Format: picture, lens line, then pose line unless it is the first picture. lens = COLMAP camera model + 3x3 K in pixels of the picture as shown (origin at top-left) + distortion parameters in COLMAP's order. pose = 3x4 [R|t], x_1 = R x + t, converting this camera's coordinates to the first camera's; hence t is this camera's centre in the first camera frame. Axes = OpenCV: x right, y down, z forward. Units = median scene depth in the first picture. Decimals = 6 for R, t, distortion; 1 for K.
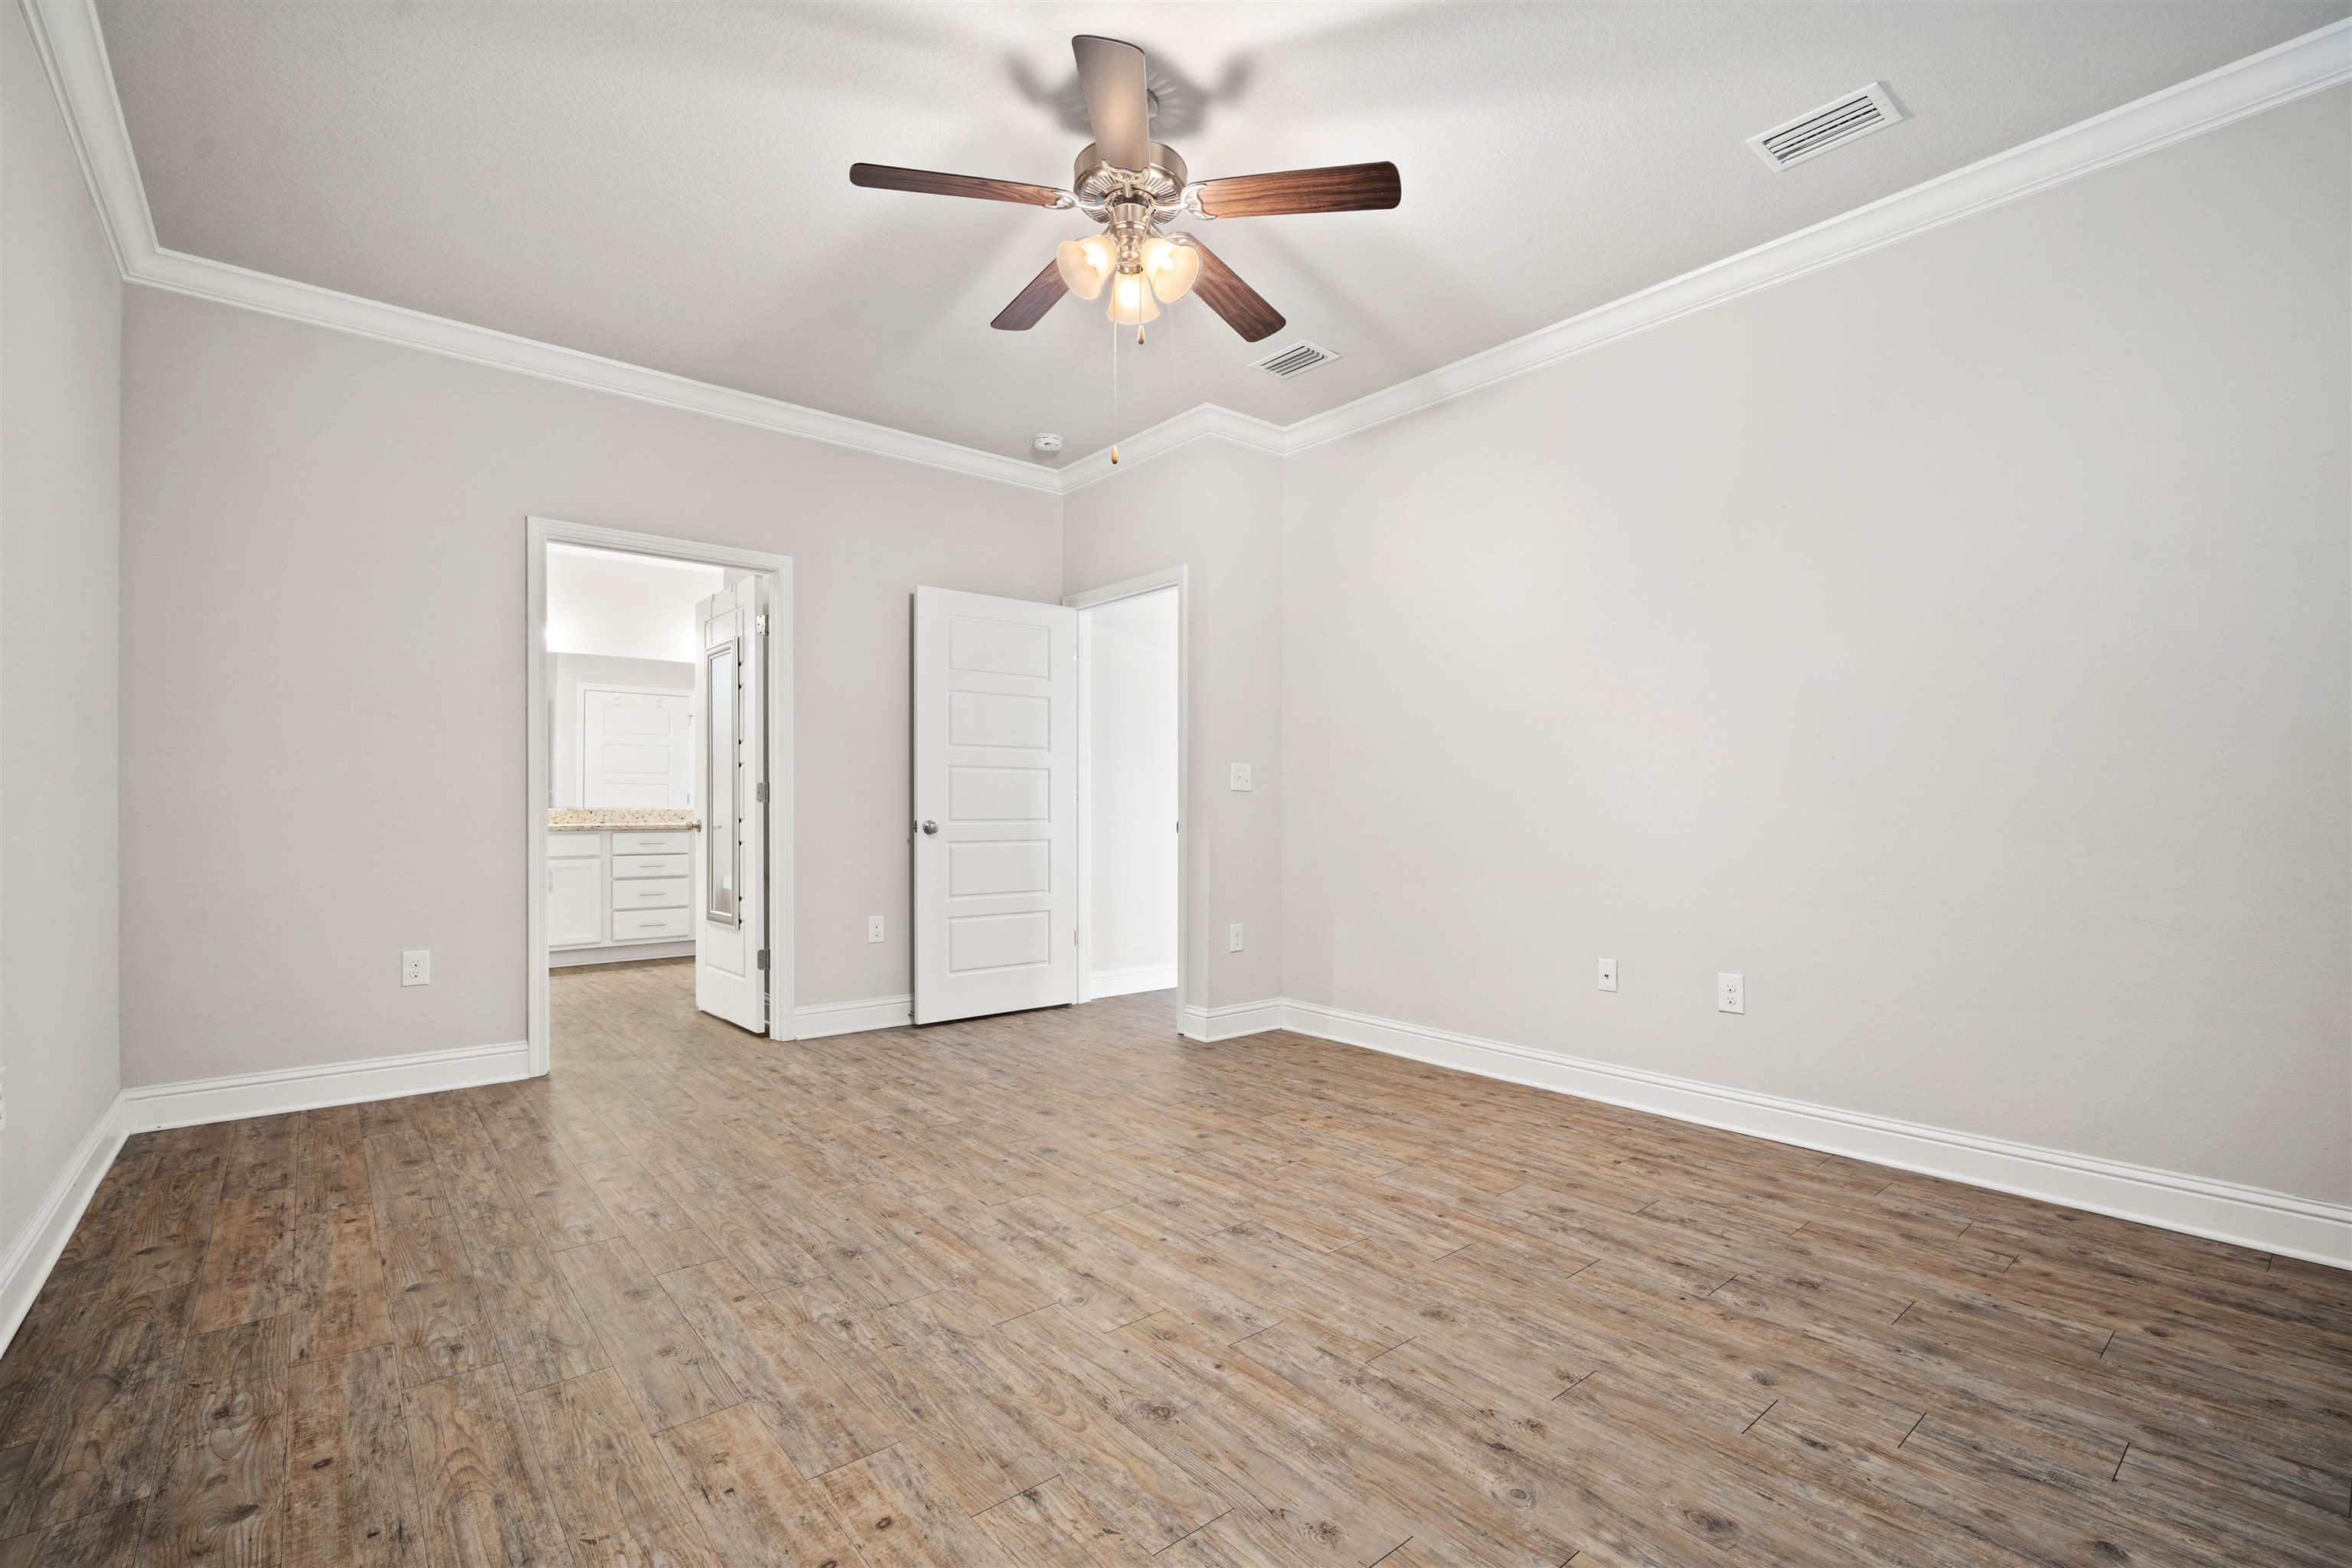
lens RADIAL K [[1071.4, 0, 1177.5], [0, 1071.4, 795.8], [0, 0, 1]] dist [0.013442, 0.000109]
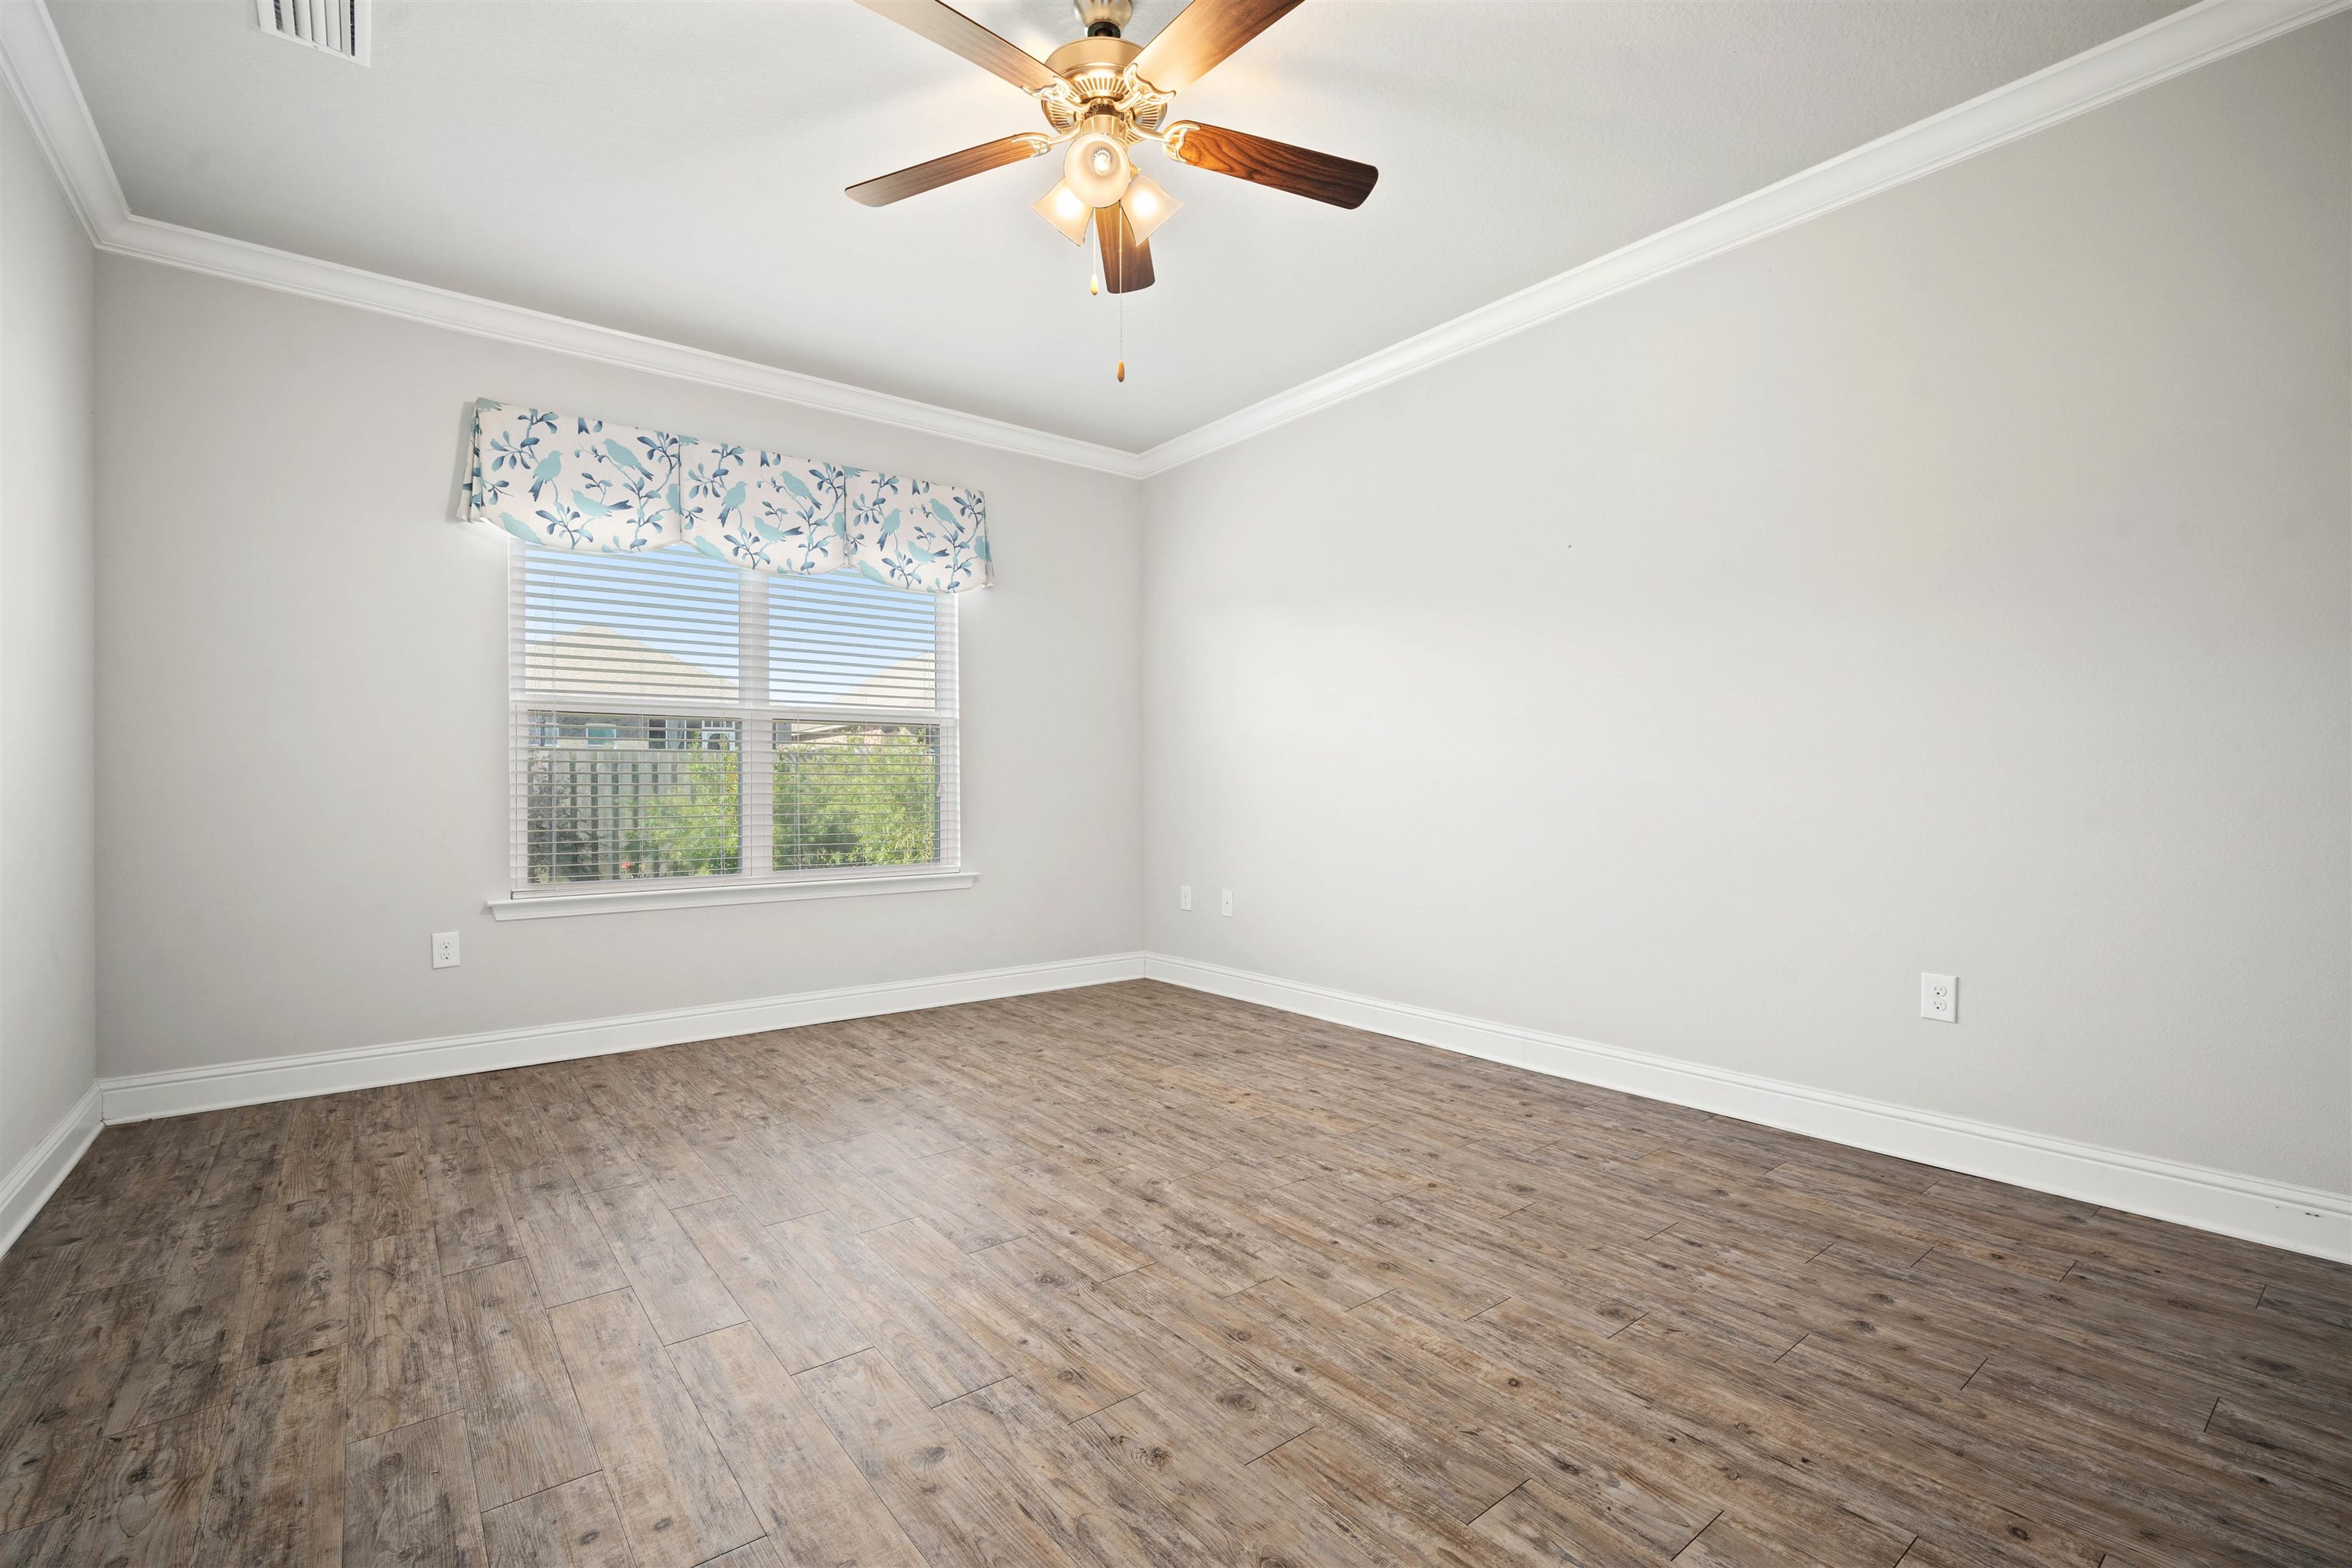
lens RADIAL K [[1071.4, 0, 1175.4], [0, 1071.4, 786.2], [0, 0, 1]] dist [0.013442, 0.000109]
pose [[-0.999535, 0.002719, 0.030360, -0.137893], [0.002347, 0.999922, -0.012285, 0.024783], [-0.030391, -0.012208, -0.999464, 2.006684]]
